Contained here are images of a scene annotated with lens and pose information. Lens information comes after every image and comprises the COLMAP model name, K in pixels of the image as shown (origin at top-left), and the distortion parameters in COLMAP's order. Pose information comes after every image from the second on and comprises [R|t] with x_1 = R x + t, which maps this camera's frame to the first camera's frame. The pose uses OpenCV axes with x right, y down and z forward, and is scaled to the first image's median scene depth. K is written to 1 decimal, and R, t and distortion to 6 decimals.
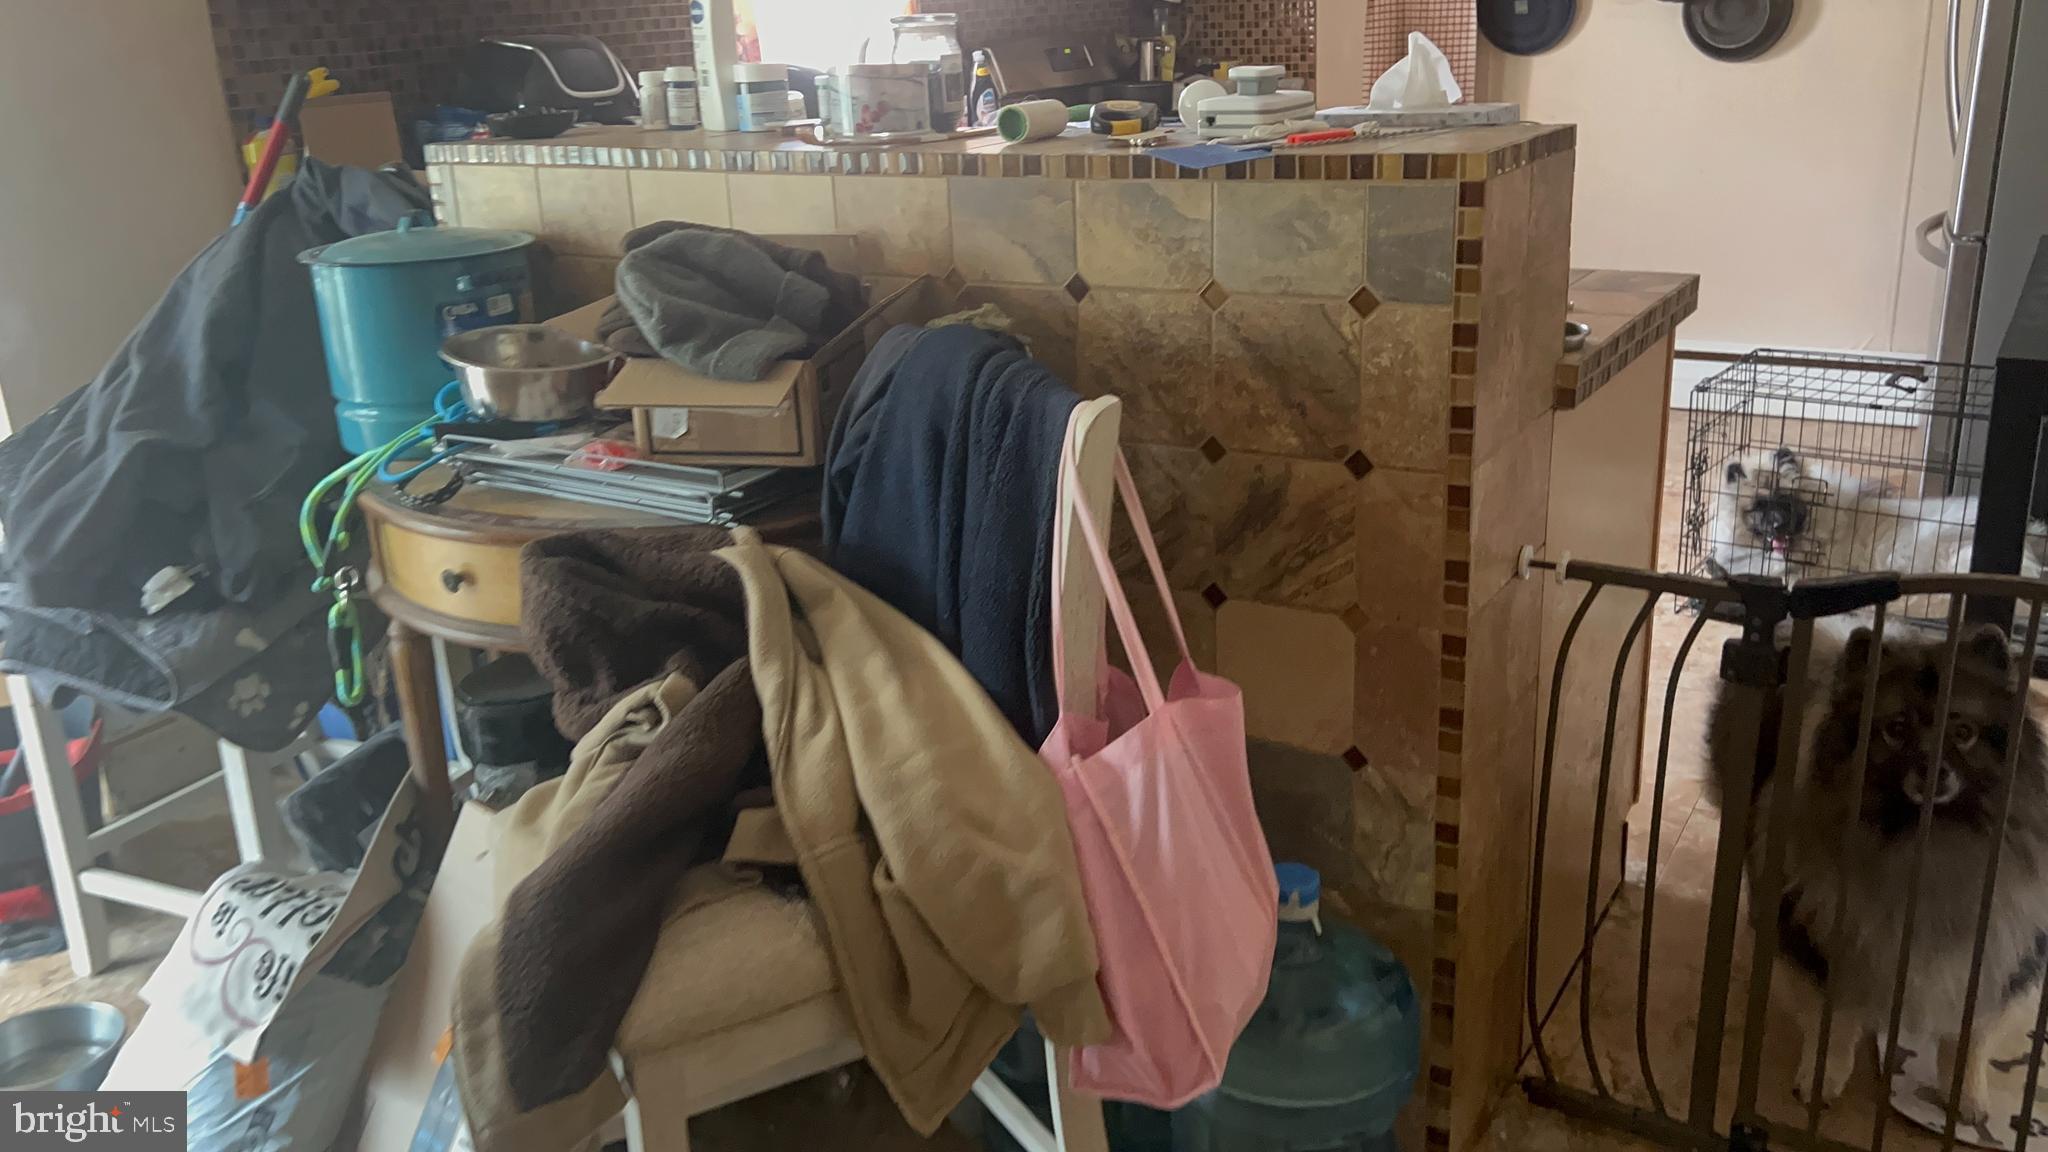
lens RADIAL K [[1705.4, 0, 1014.3], [0, 1705.4, 581.7], [0, 0, 1]] dist [0.077467, -0.086074]
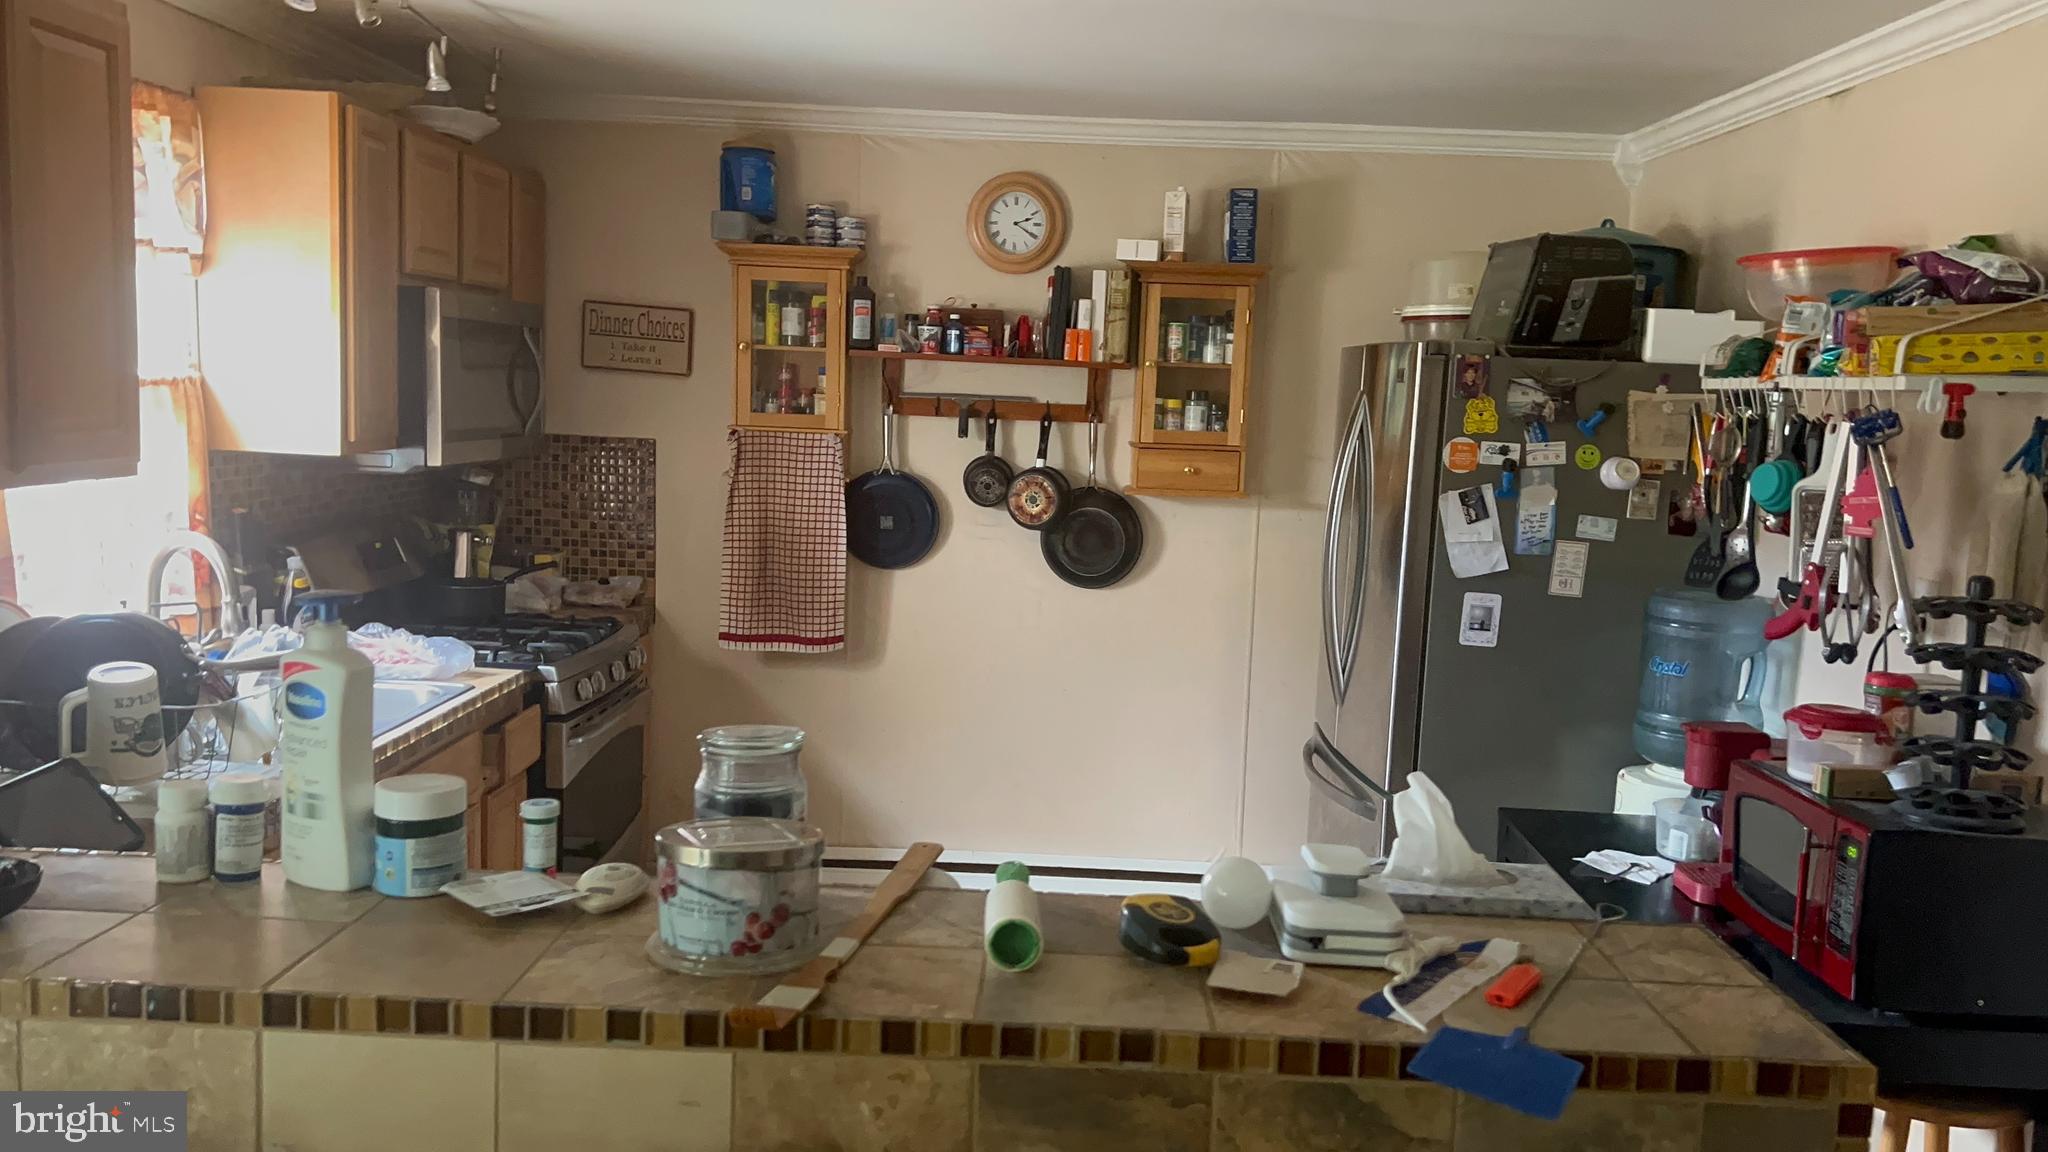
lens RADIAL K [[1705.4, 0, 1029.7], [0, 1705.4, 573.9], [0, 0, 1]] dist [0.077467, -0.086074]
pose [[0.852024, 0.023234, 0.522986, -0.275241], [0.093207, 0.976320, -0.195222, -0.226069], [-0.515138, 0.215080, 0.829683, 0.351968]]
